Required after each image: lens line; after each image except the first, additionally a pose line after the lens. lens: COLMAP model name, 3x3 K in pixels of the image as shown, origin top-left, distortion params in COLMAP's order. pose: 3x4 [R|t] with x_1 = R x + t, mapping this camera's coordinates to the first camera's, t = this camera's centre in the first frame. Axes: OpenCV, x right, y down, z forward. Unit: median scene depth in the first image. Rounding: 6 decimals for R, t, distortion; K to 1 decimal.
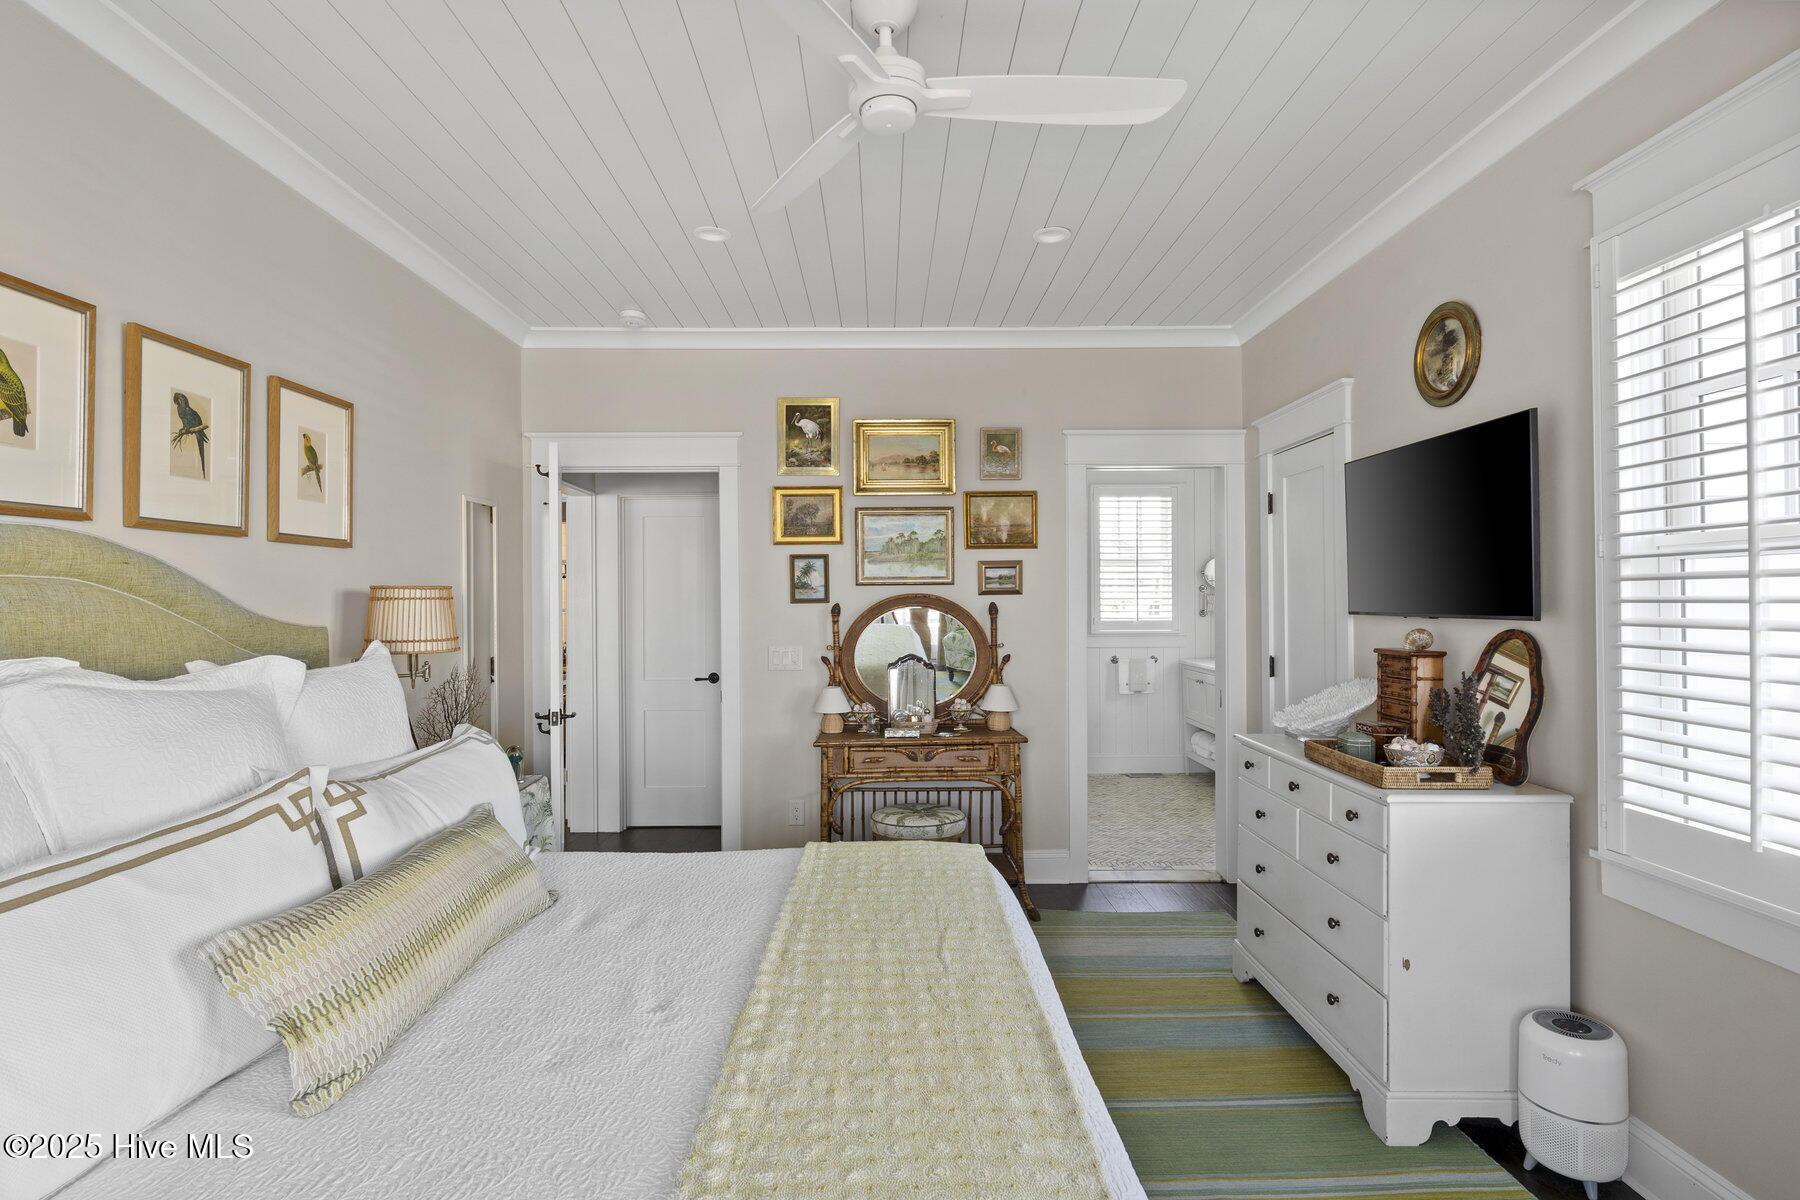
lens RADIAL K [[931.4, 0, 899.7], [0, 931.4, 594.8], [0, 0, 1]] dist [-0.001650, -0.000158]
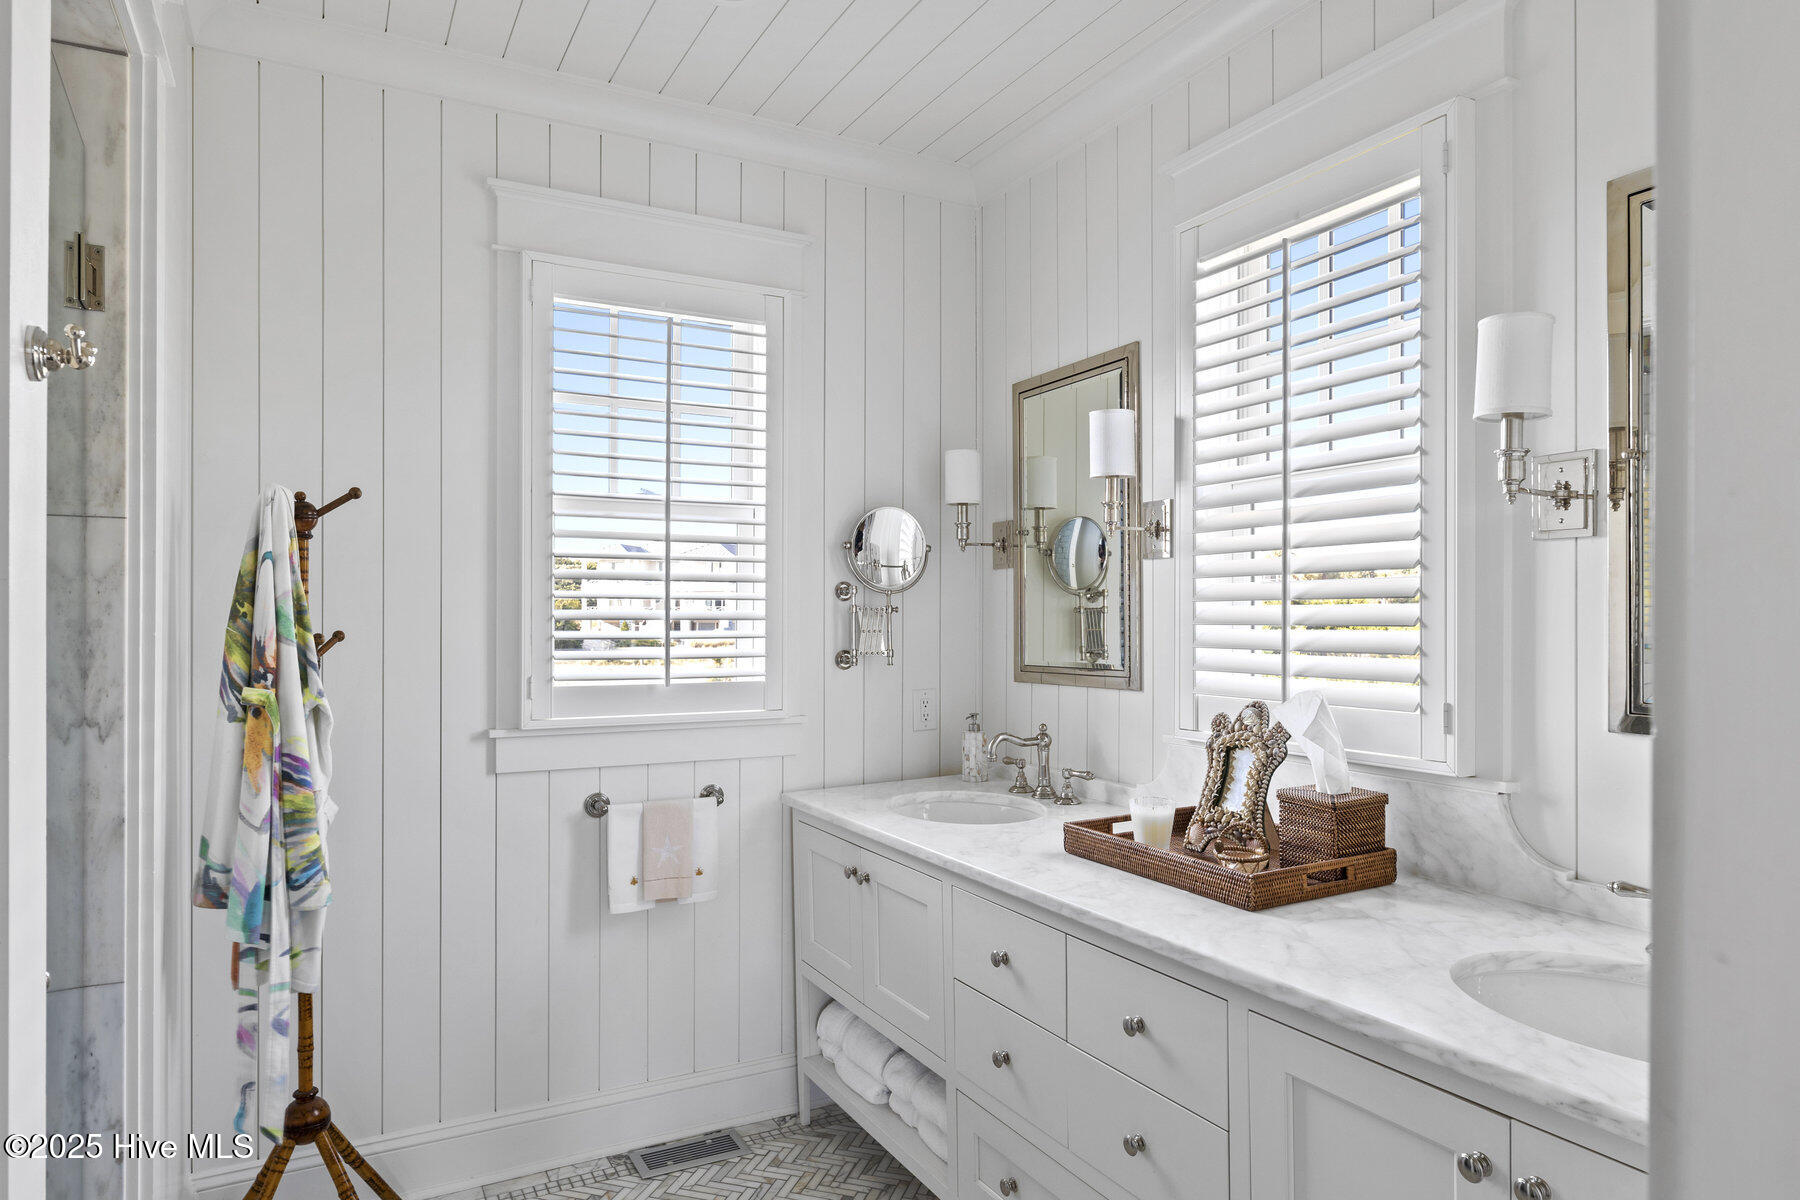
lens RADIAL K [[1086.5, 0, 898.4], [0, 1086.5, 614.0], [0, 0, 1]] dist [-0.000961, -0.000029]
pose [[0.885847, 0.009118, 0.463888, 0.062775], [-0.004397, 0.999927, -0.011258, 0.002877], [-0.463957, 0.007933, 0.885822, 0.261487]]
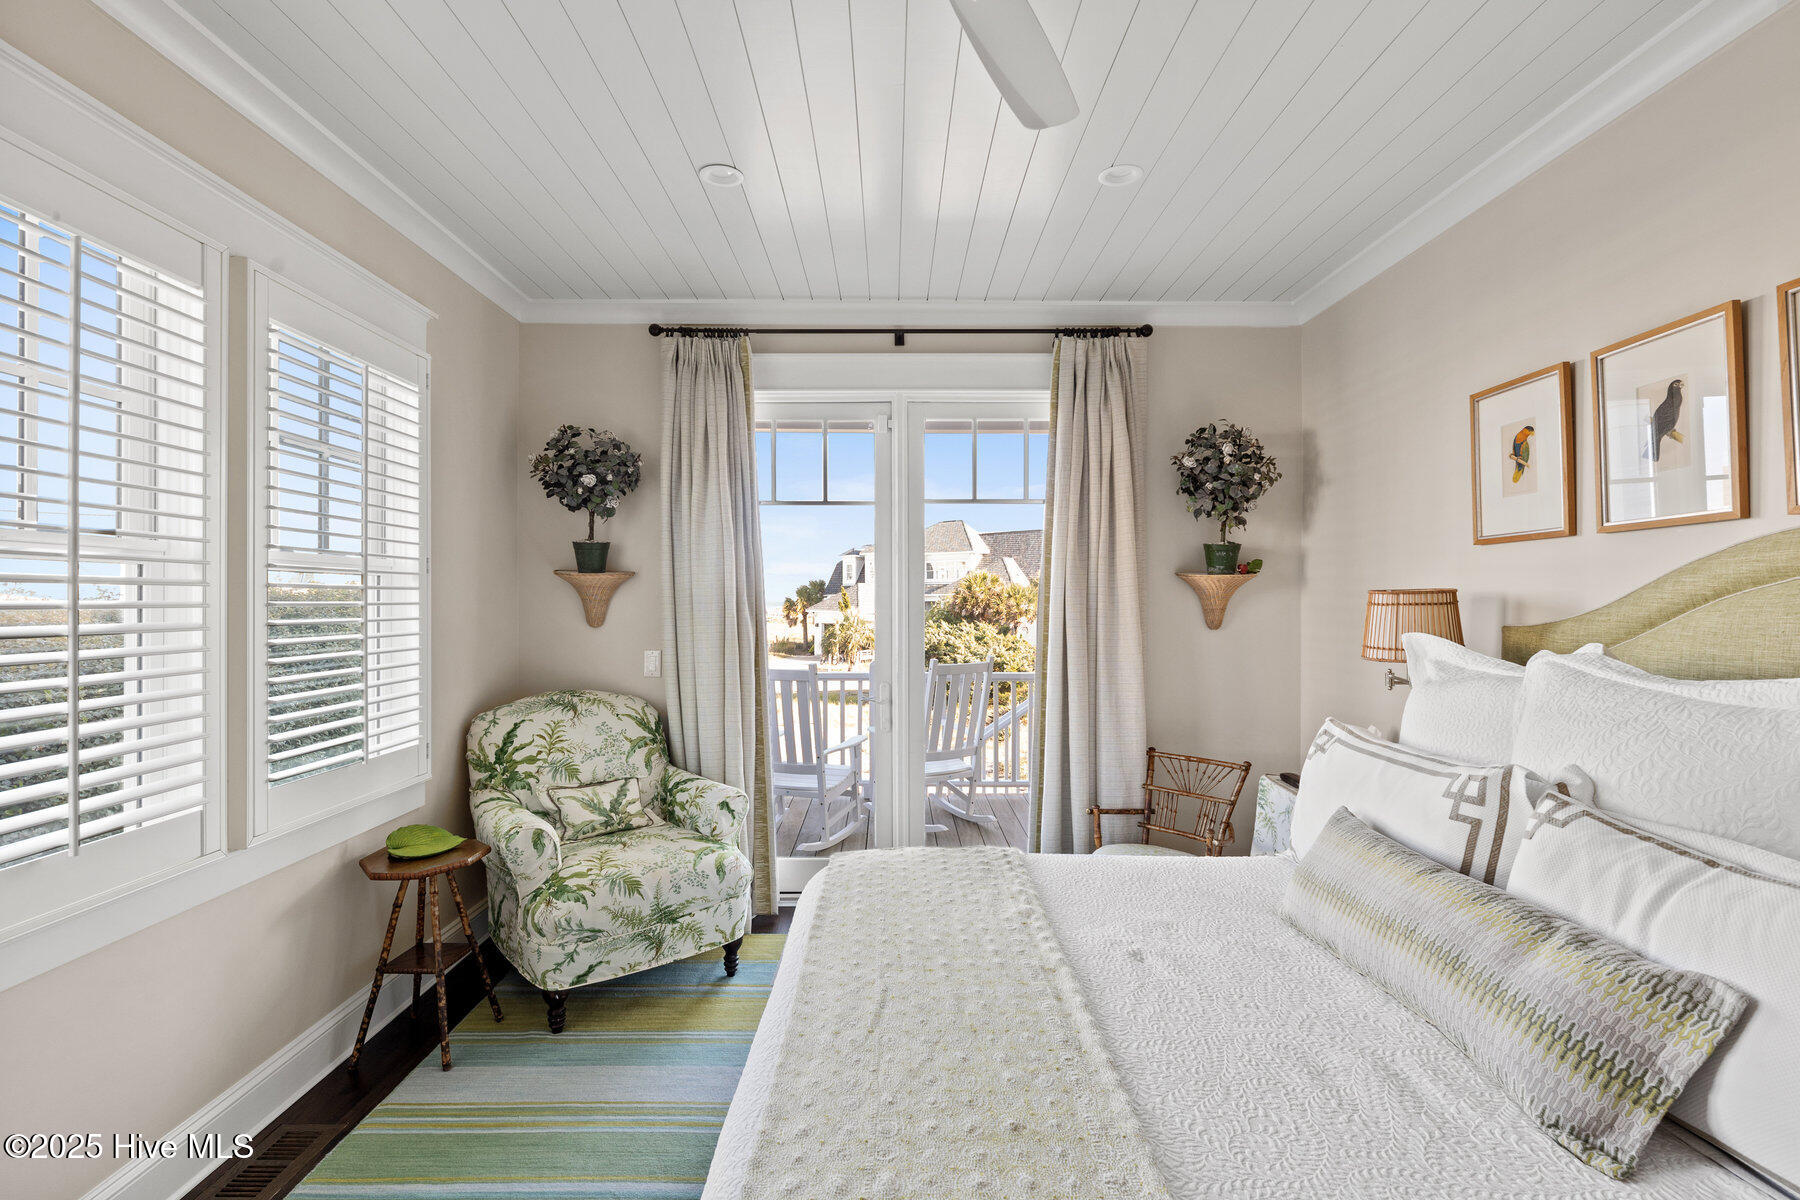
lens RADIAL K [[880.8, 0, 900.4], [0, 880.8, 594.2], [0, 0, 1]] dist [-0.000656, -0.000041]
pose [[-0.999973, 0.006116, 0.004086, 0.027450], [0.006079, 0.999941, -0.008991, 0.007295], [-0.004141, -0.008966, -0.999951, 2.266226]]
